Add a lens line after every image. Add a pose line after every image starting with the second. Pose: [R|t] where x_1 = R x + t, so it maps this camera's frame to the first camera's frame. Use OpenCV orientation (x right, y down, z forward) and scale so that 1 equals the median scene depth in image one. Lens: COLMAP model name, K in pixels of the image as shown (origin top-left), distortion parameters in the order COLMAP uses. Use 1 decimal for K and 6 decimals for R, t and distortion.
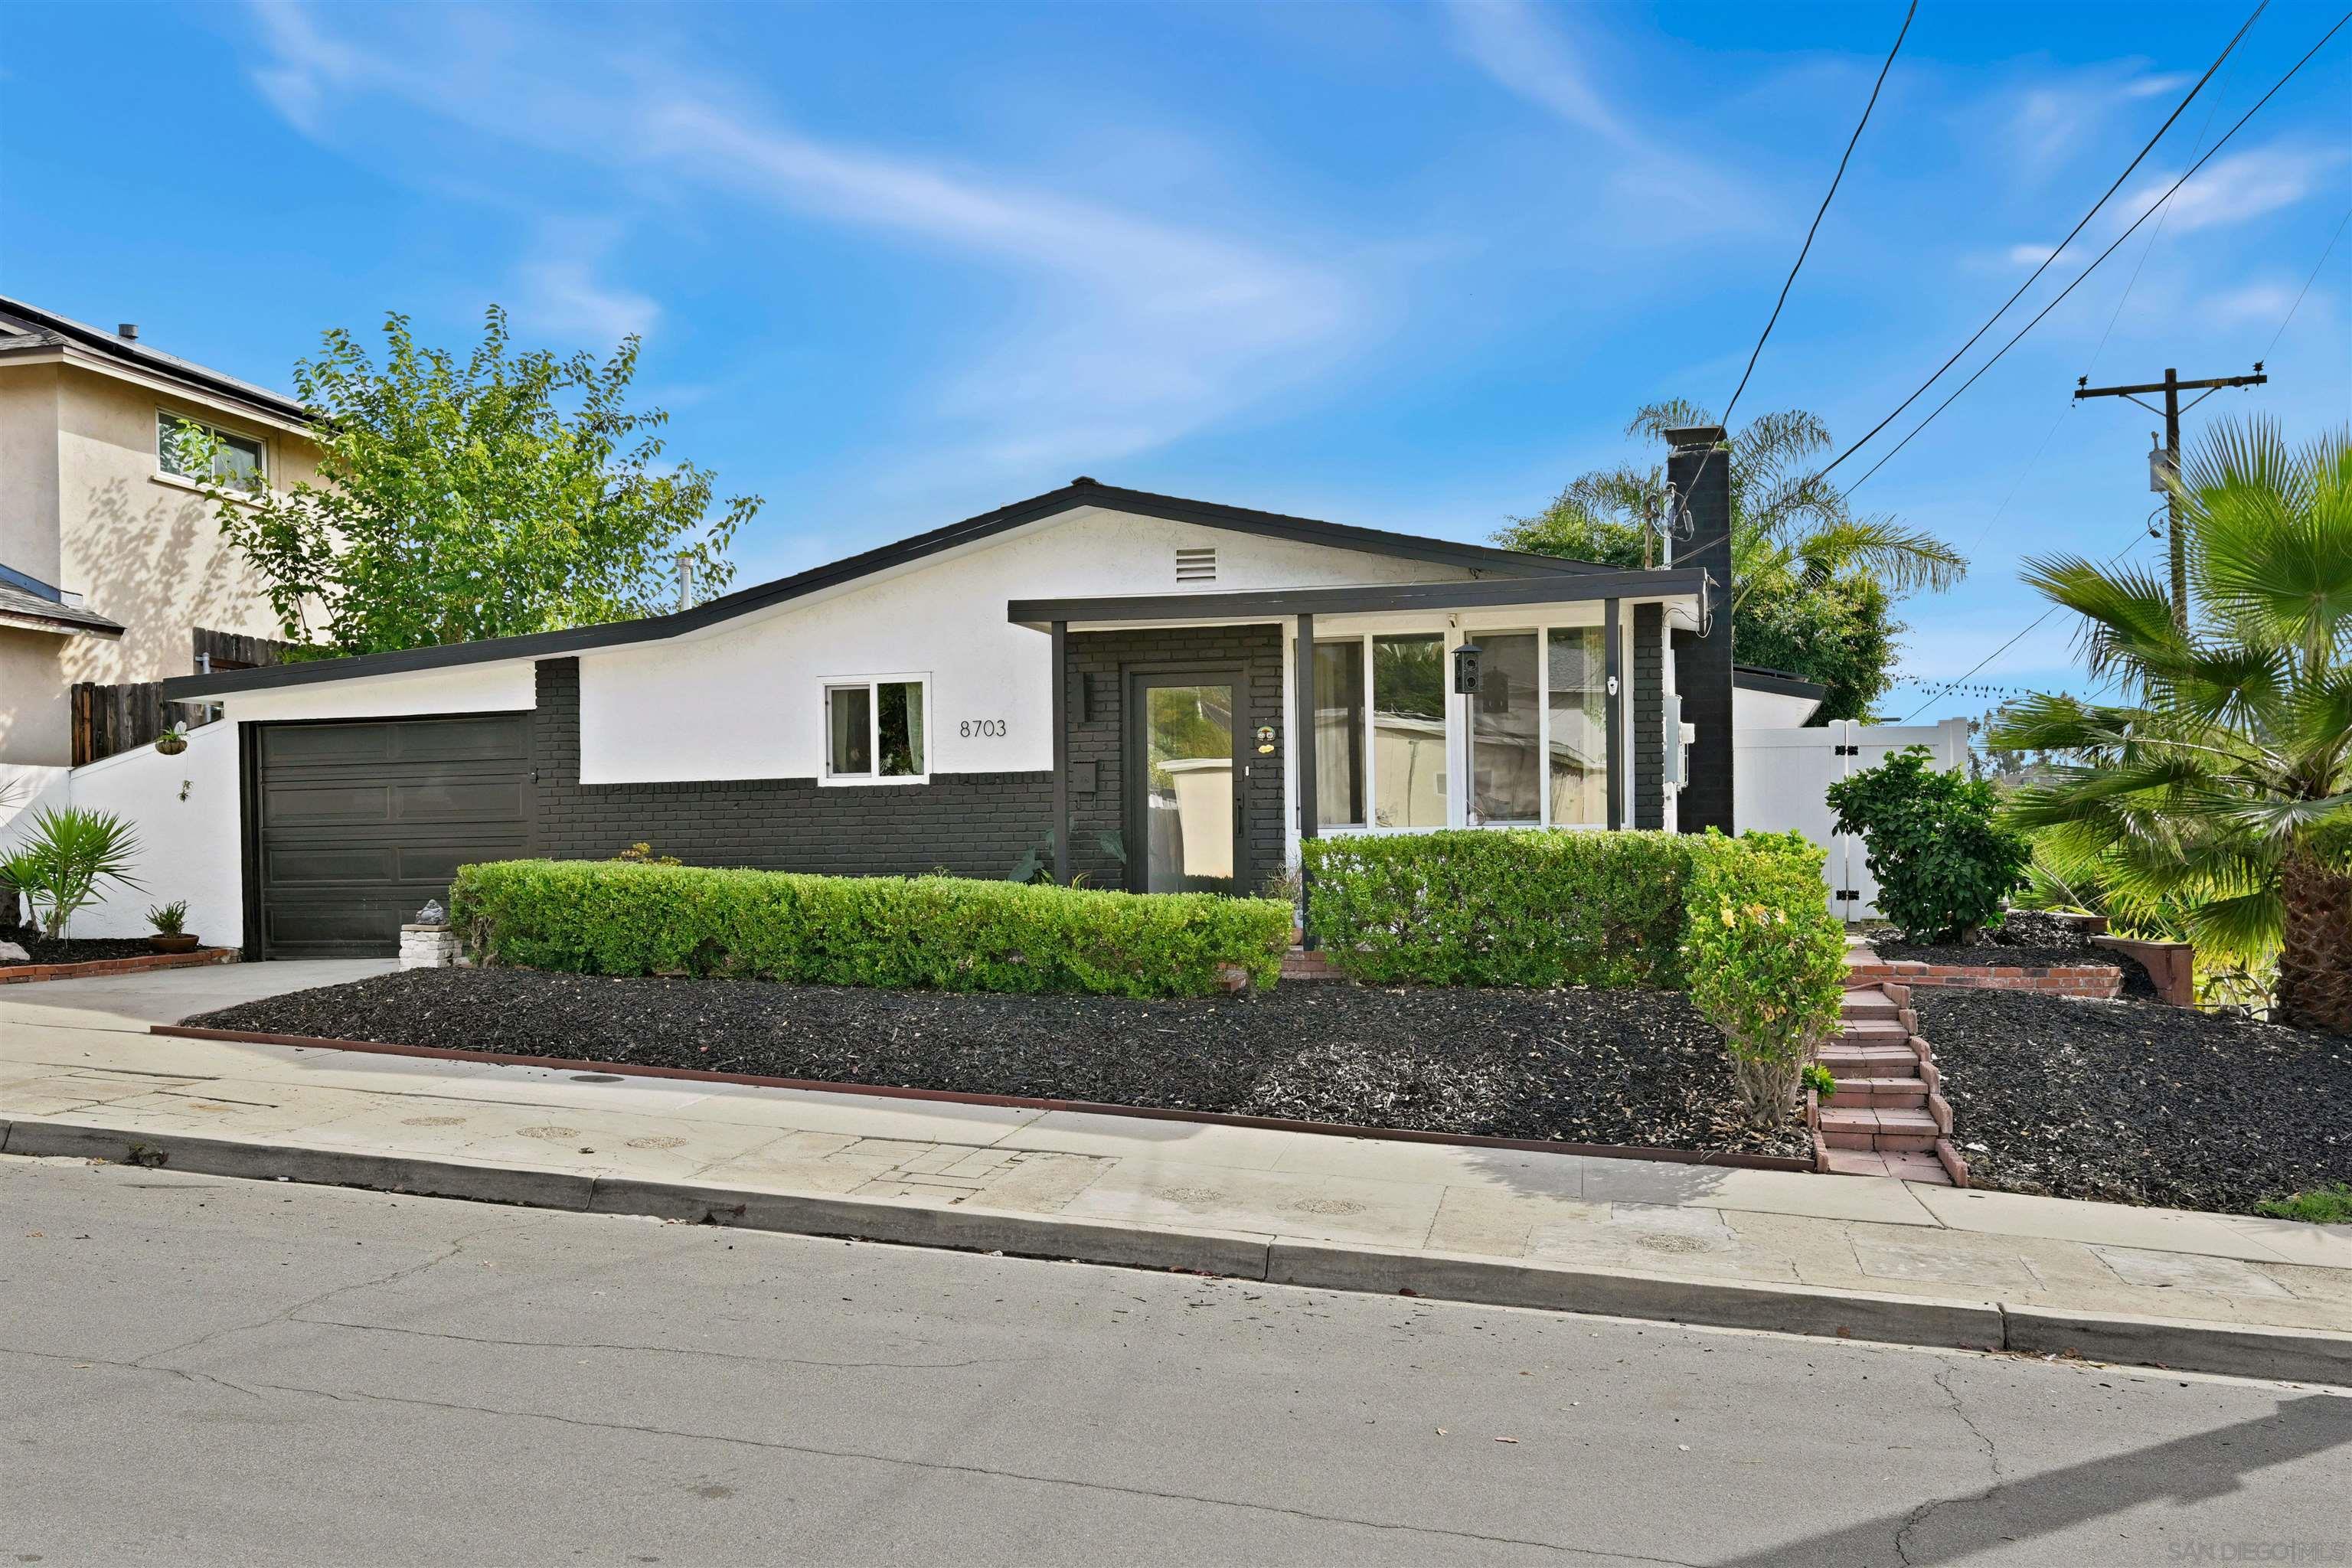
lens RADIAL K [[1912.4, 0, 1155.4], [0, 1912.4, 834.5], [0, 0, 1]] dist [-0.004465, 0.003052]
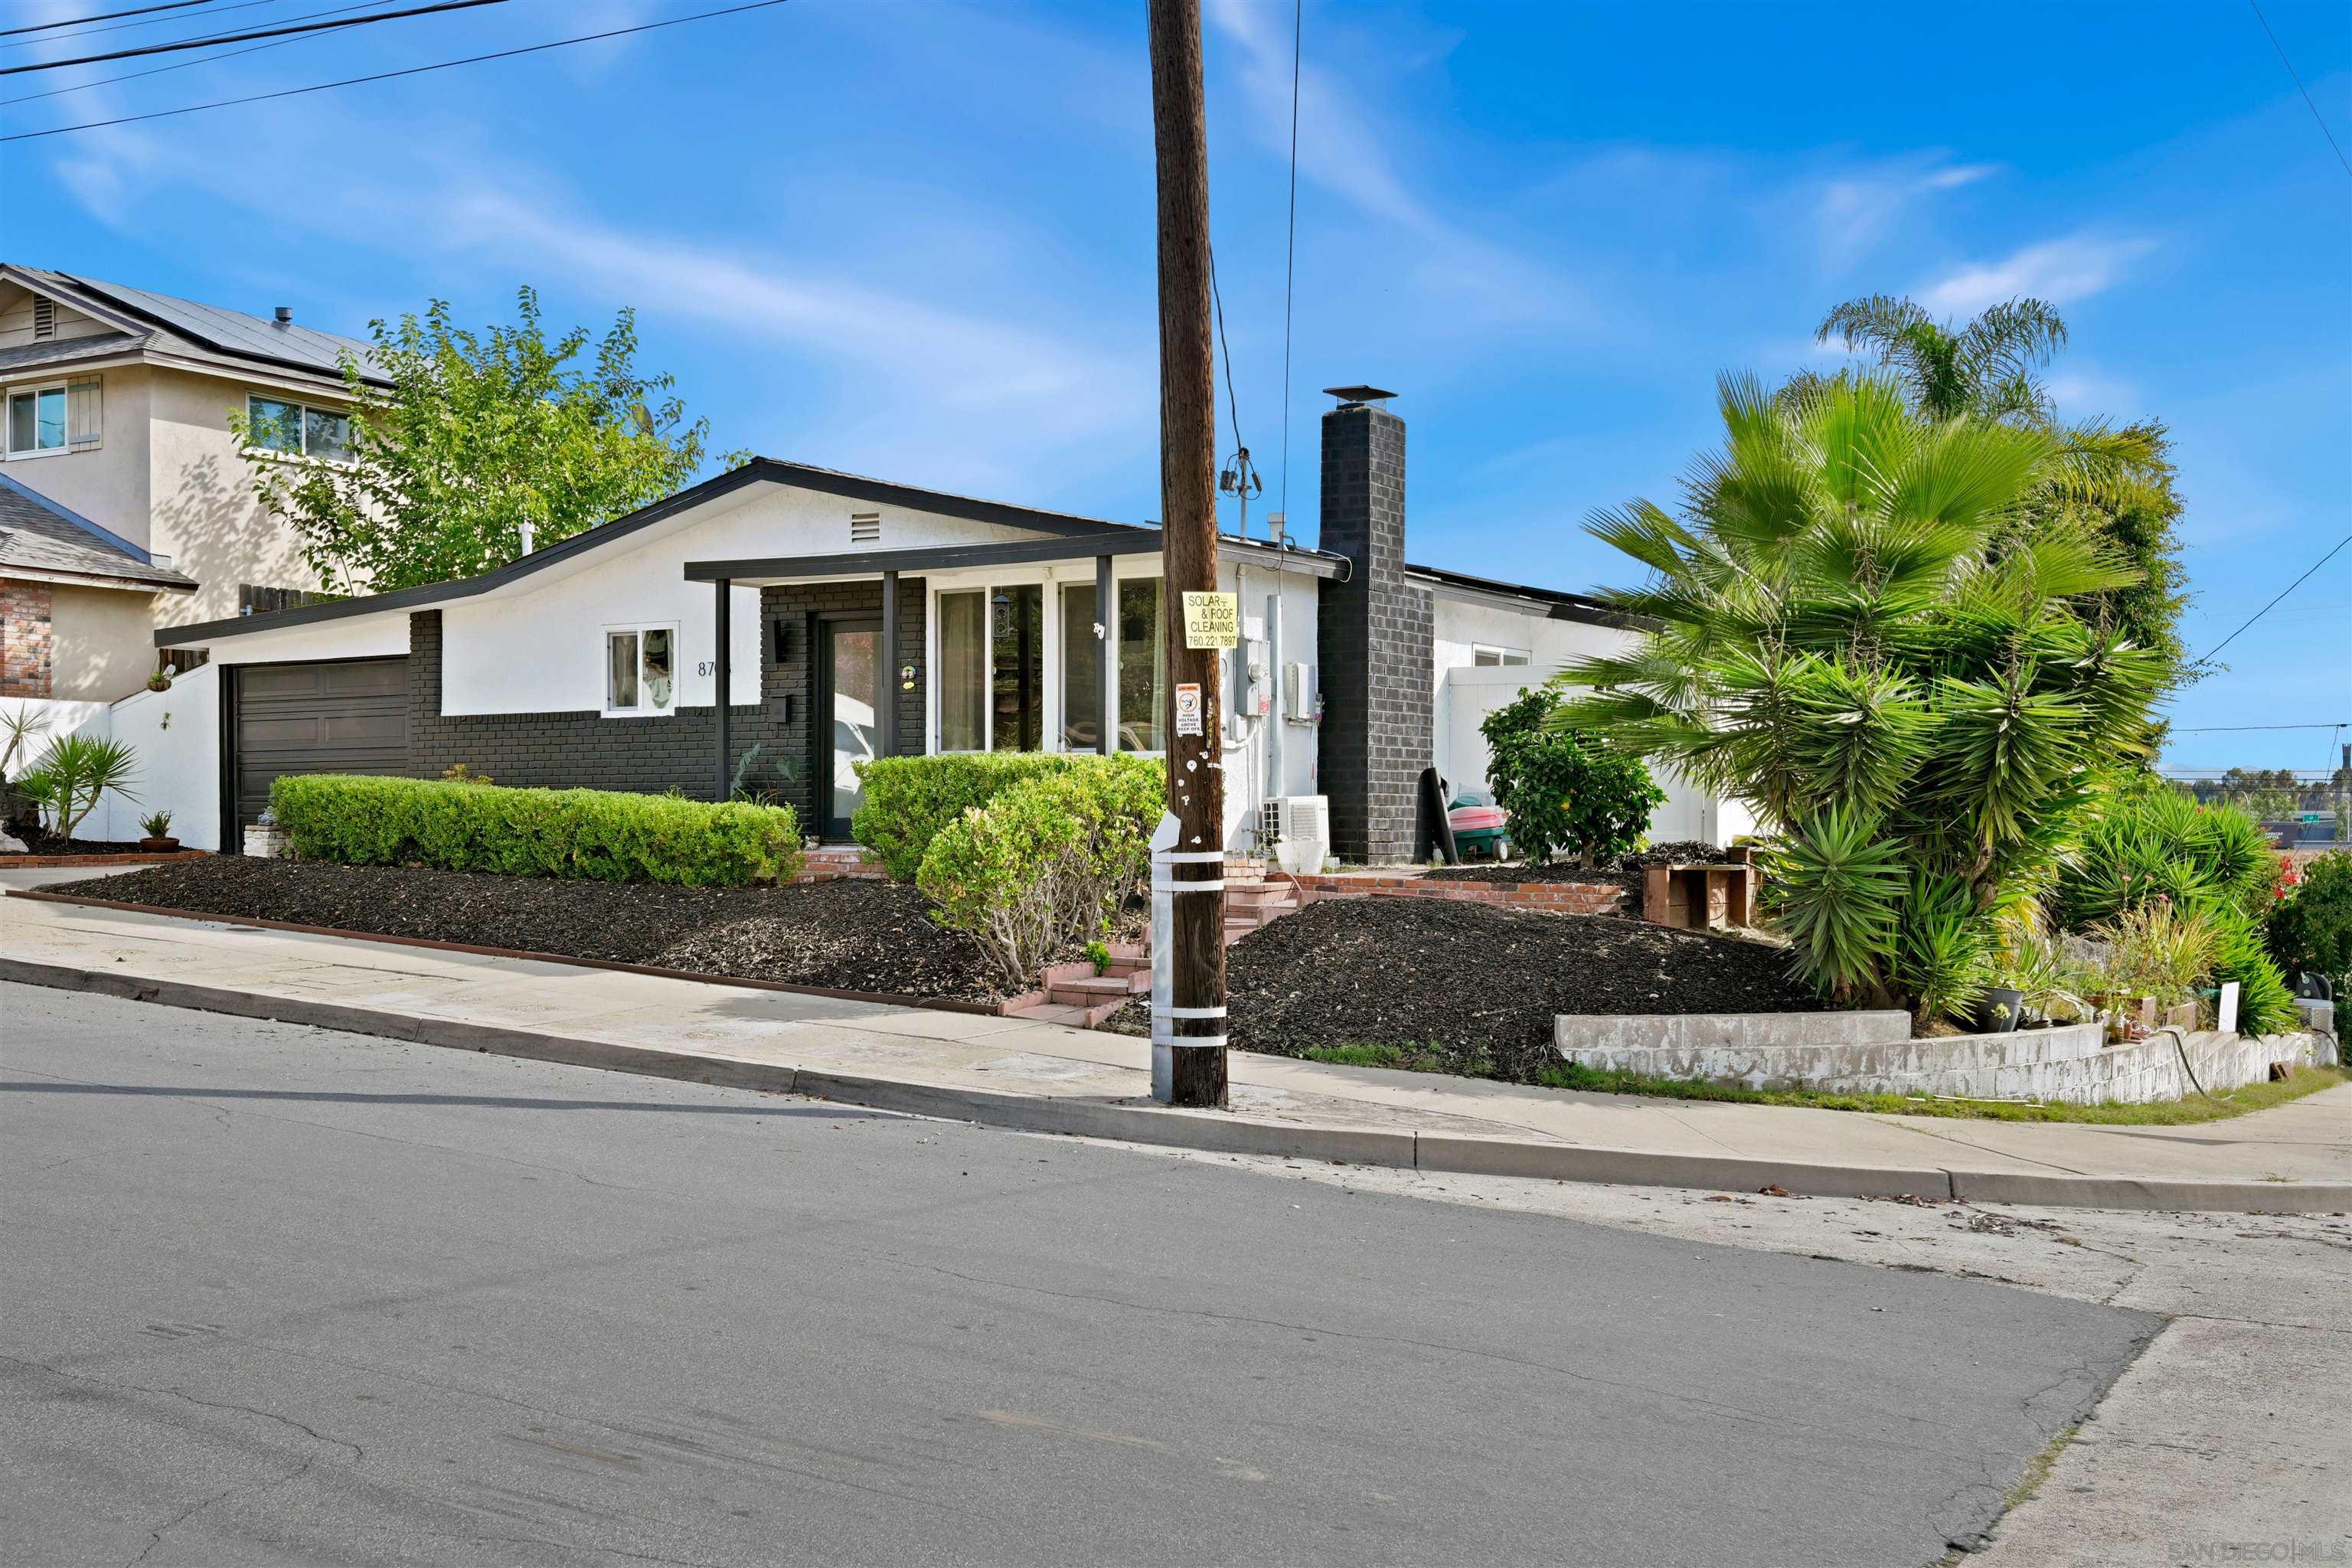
lens RADIAL K [[2325.9, 0, 1176.0], [0, 2325.9, 784.0], [0, 0, 1]] dist [0.062527, -0.149256]
pose [[0.963856, 0.009128, -0.266268, 0.550563], [-0.009964, 0.999949, -0.001787, 0.014740], [0.266238, 0.004376, 0.963897, -0.296513]]
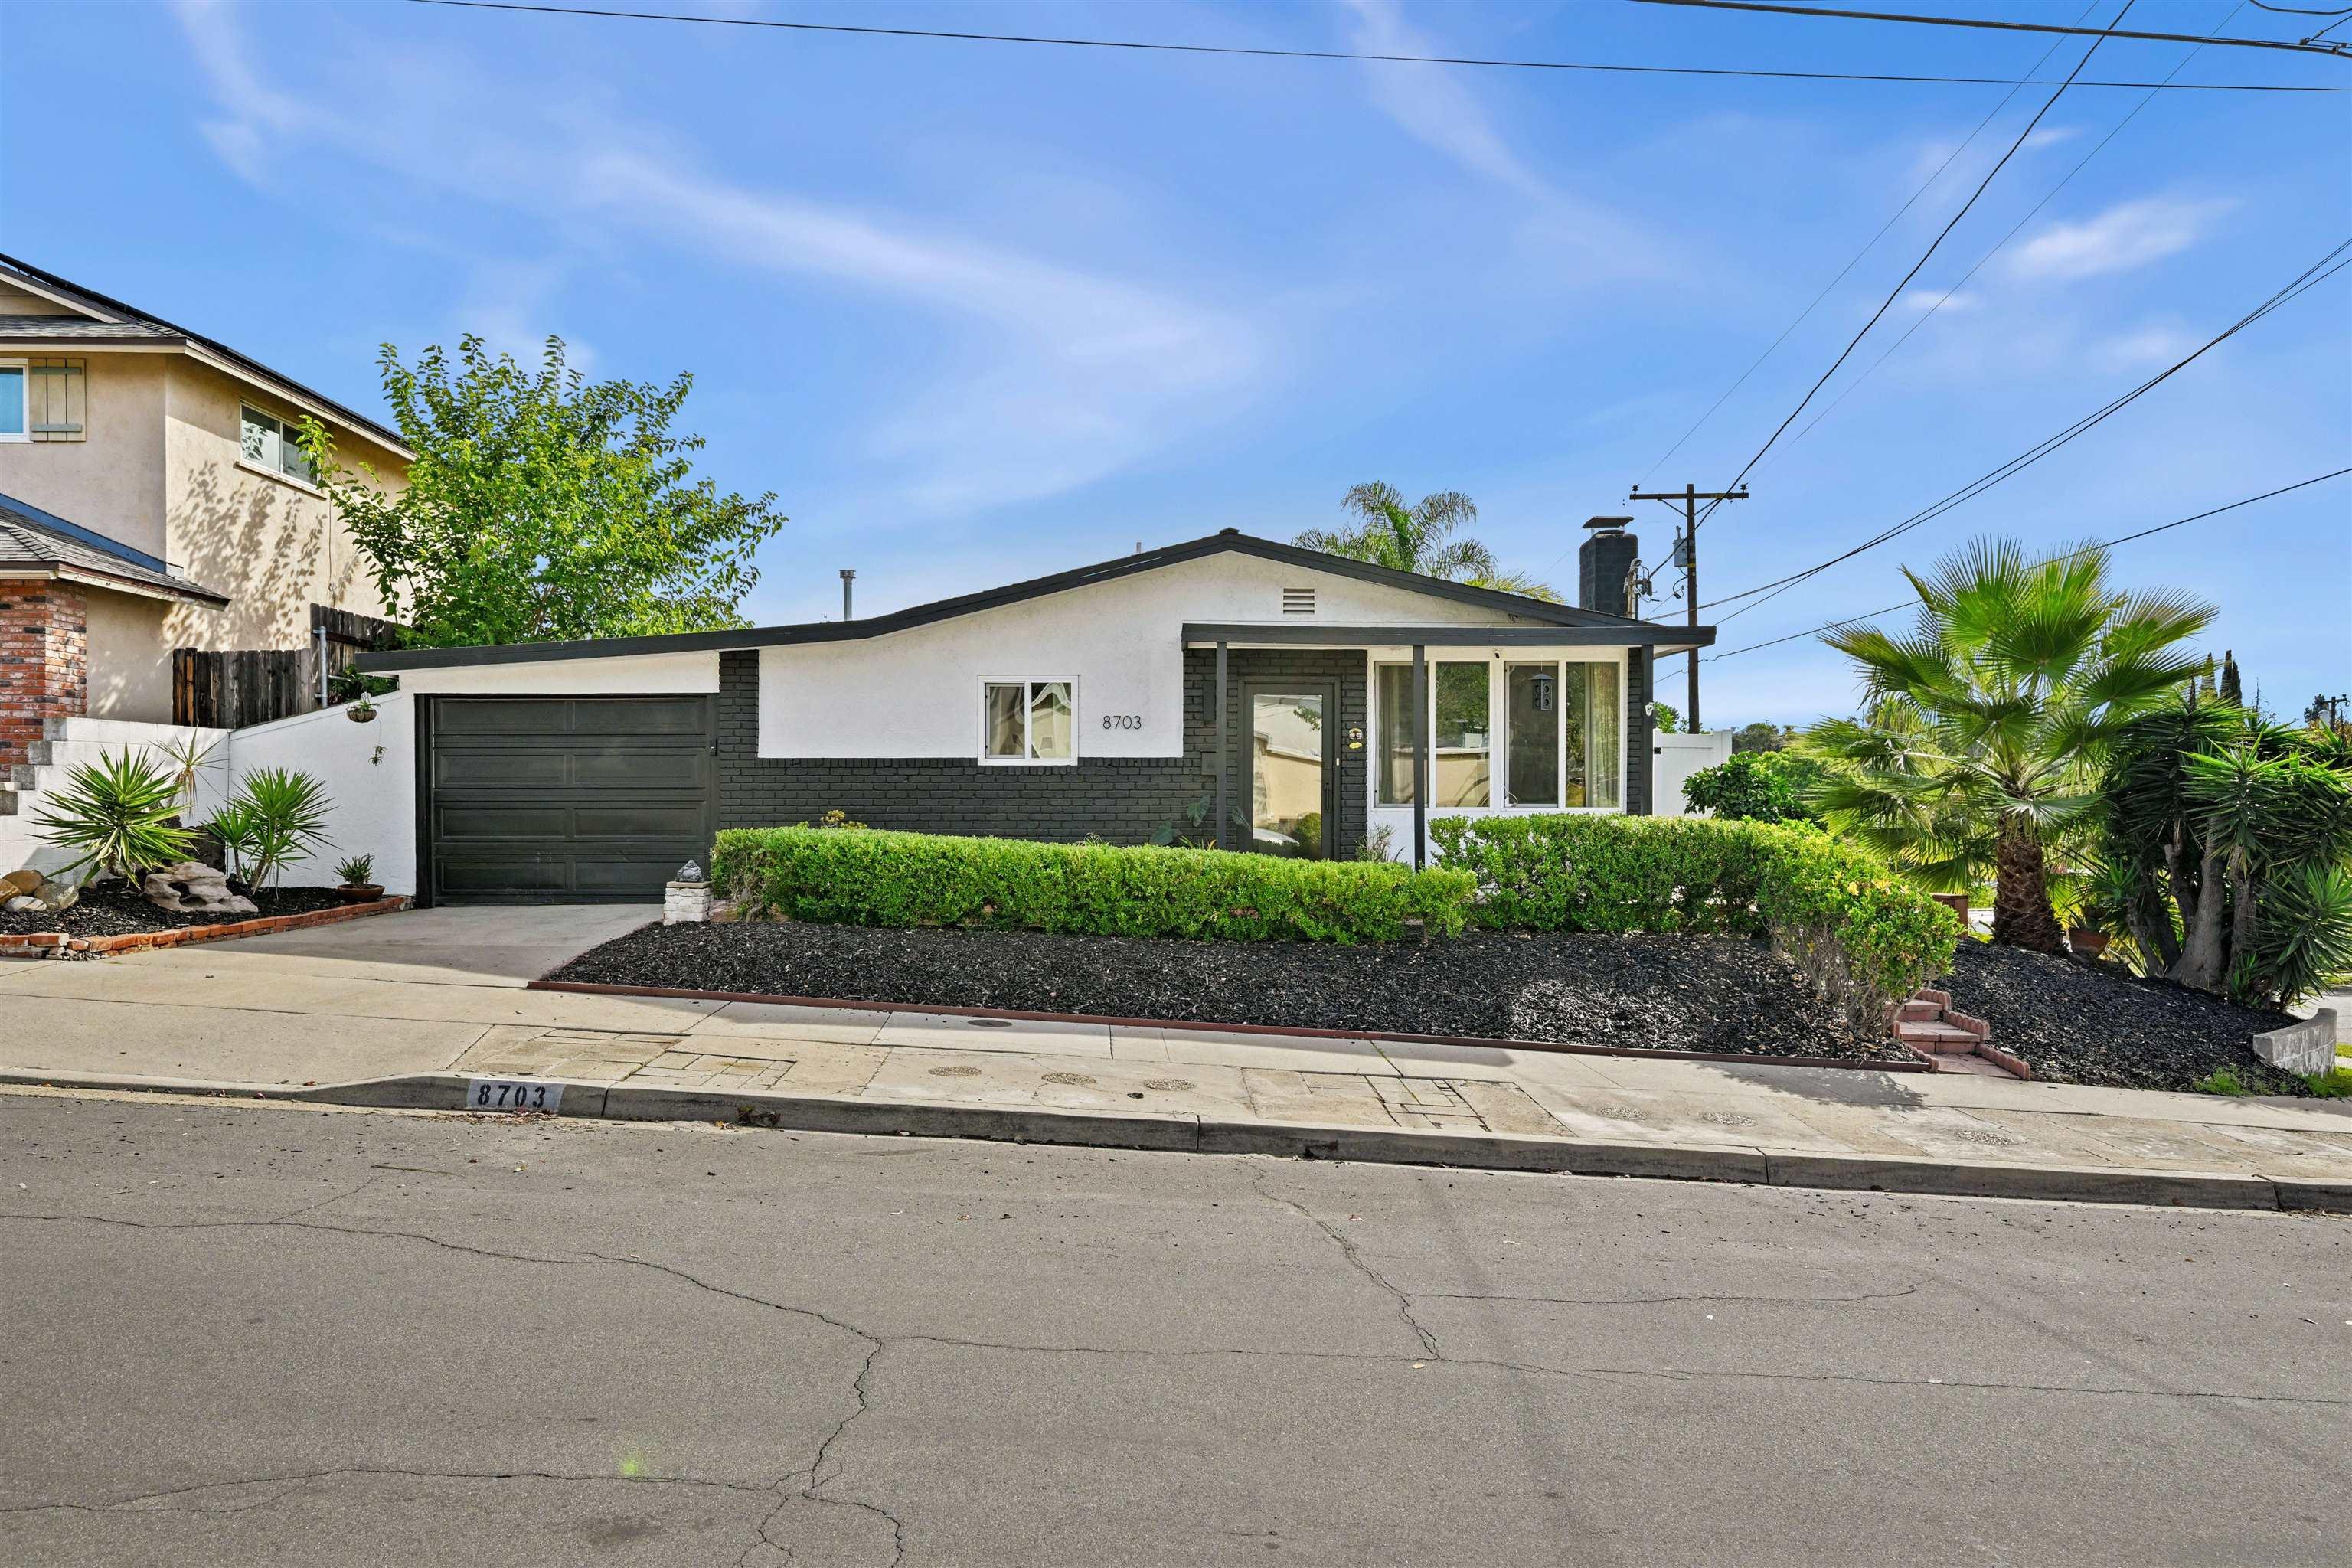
lens RADIAL K [[1437.7, 0, 1176.0], [0, 1437.7, 784.0], [0, 0, 1]] dist [-0.004303, -0.000557]
pose [[0.966431, 0.017023, 0.256361, -0.288884], [-0.017567, 0.999846, -0.000171, -0.015175], [-0.256324, -0.004338, 0.966581, 0.080468]]
